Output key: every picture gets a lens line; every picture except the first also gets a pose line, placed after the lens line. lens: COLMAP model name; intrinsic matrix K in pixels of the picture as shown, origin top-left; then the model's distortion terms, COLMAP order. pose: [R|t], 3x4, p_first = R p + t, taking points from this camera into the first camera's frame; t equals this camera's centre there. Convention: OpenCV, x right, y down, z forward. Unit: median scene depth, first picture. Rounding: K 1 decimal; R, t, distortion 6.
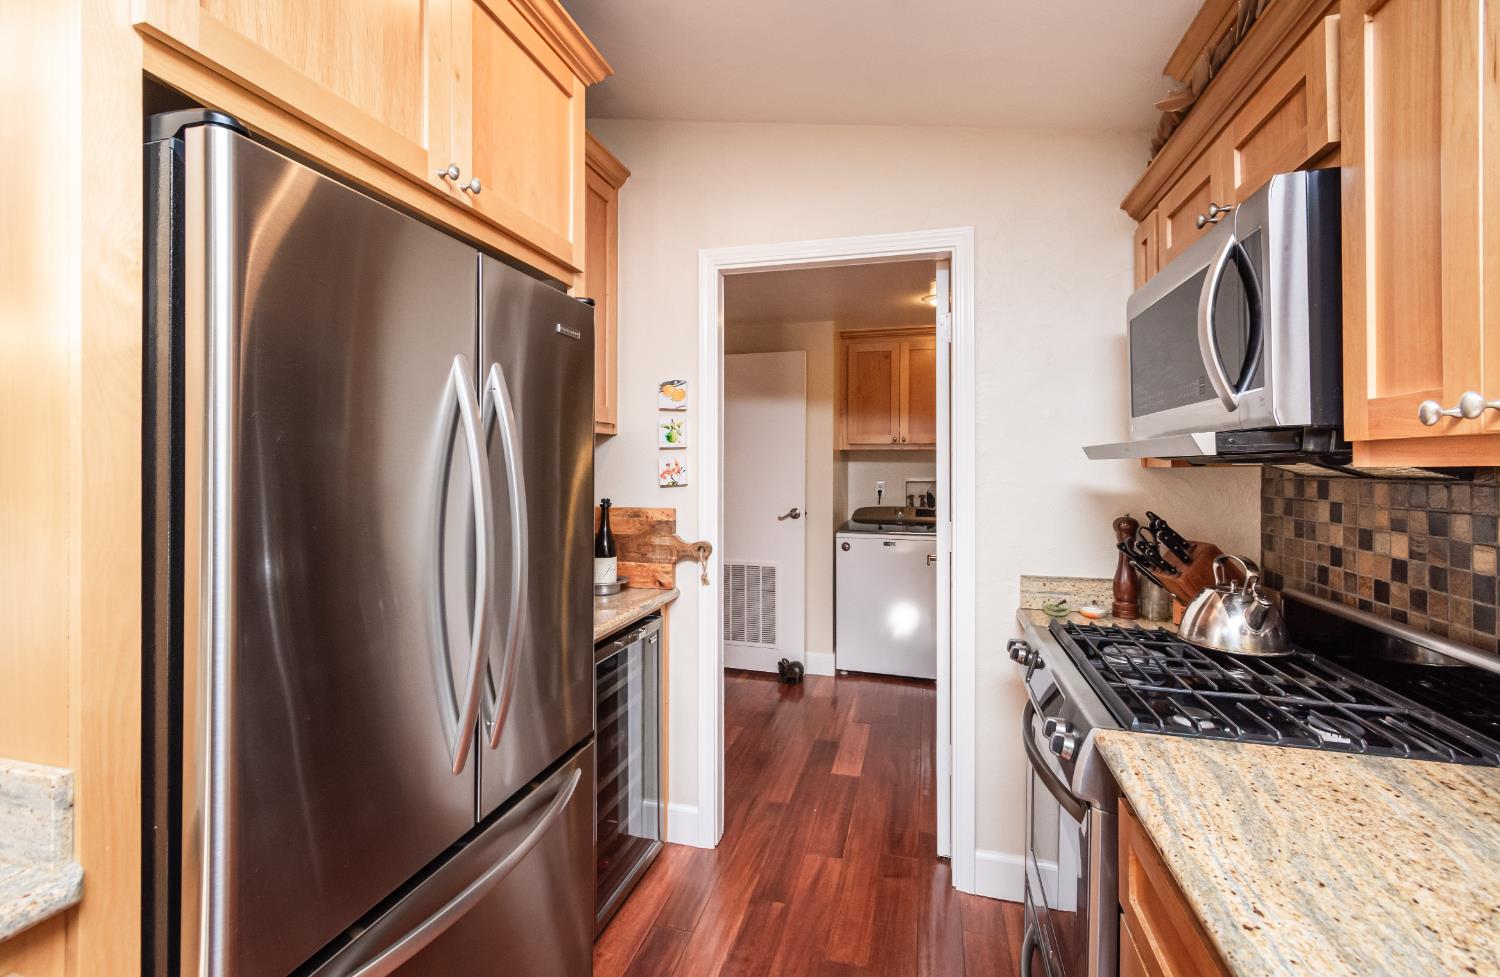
lens RADIAL K [[648.4, 0, 747.4], [0, 648.4, 467.8], [0, 0, 1]] dist [0.001042, -0.000239]
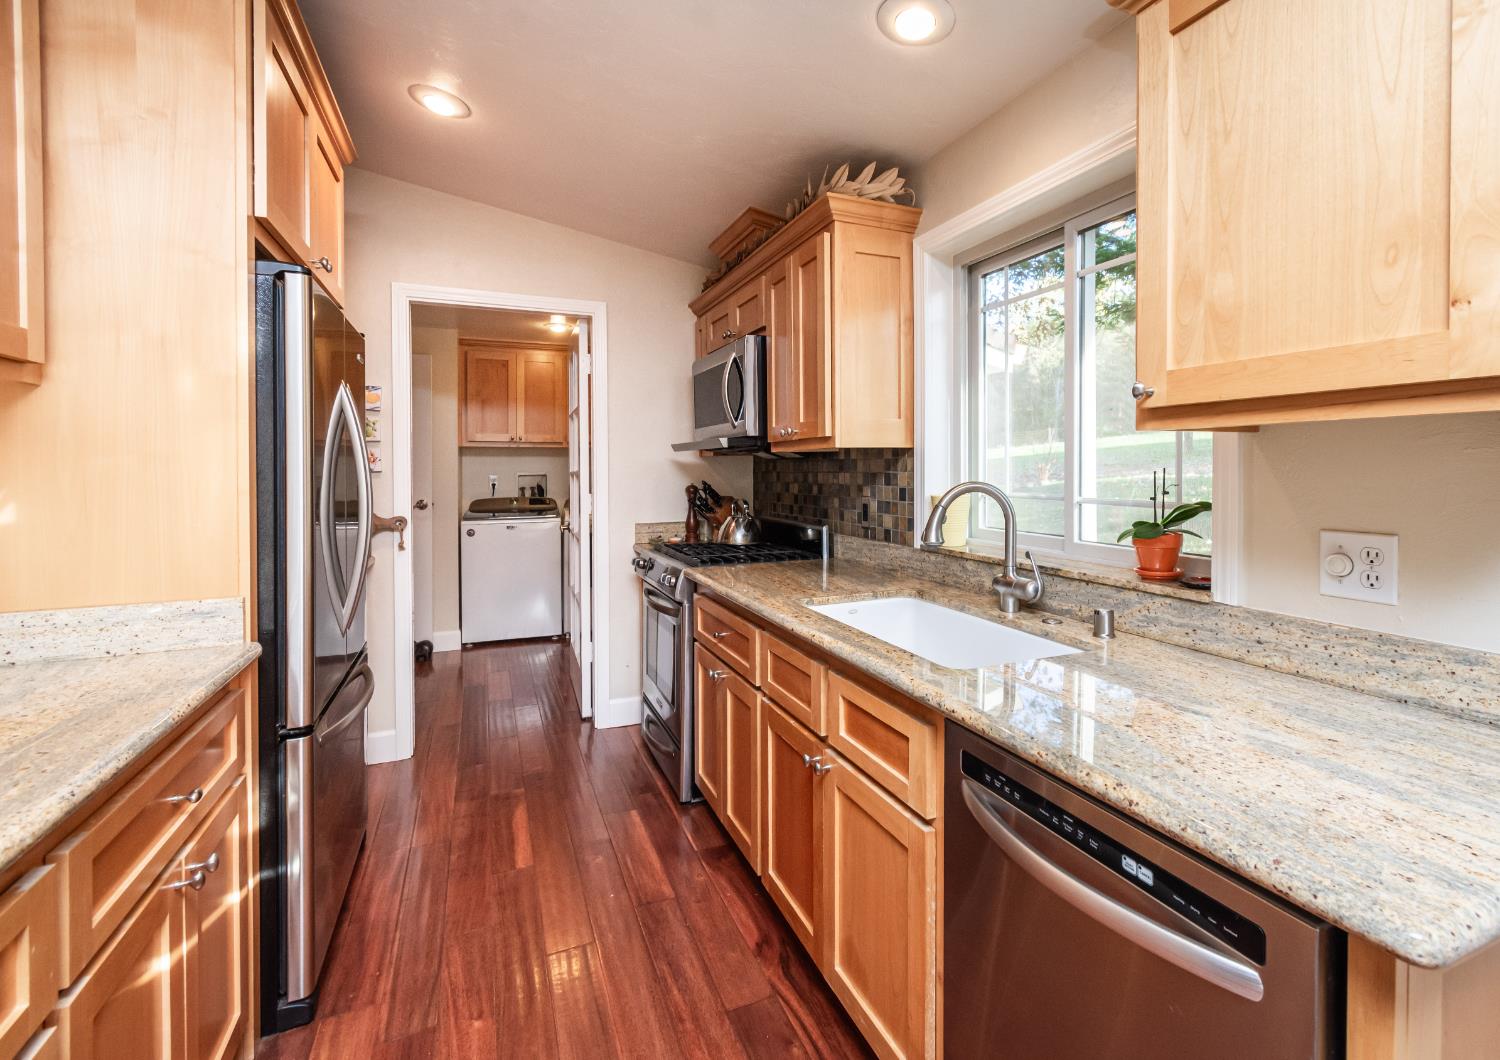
lens RADIAL K [[695.1, 0, 805.6], [0, 695.1, 472.5], [0, 0, 1]] dist [-0.003223, -0.000966]
pose [[0.761855, -0.007950, 0.647698, -0.412956], [0.006691, 0.999968, 0.004404, 0.037104], [-0.647712, 0.000978, 0.761884, -0.653505]]
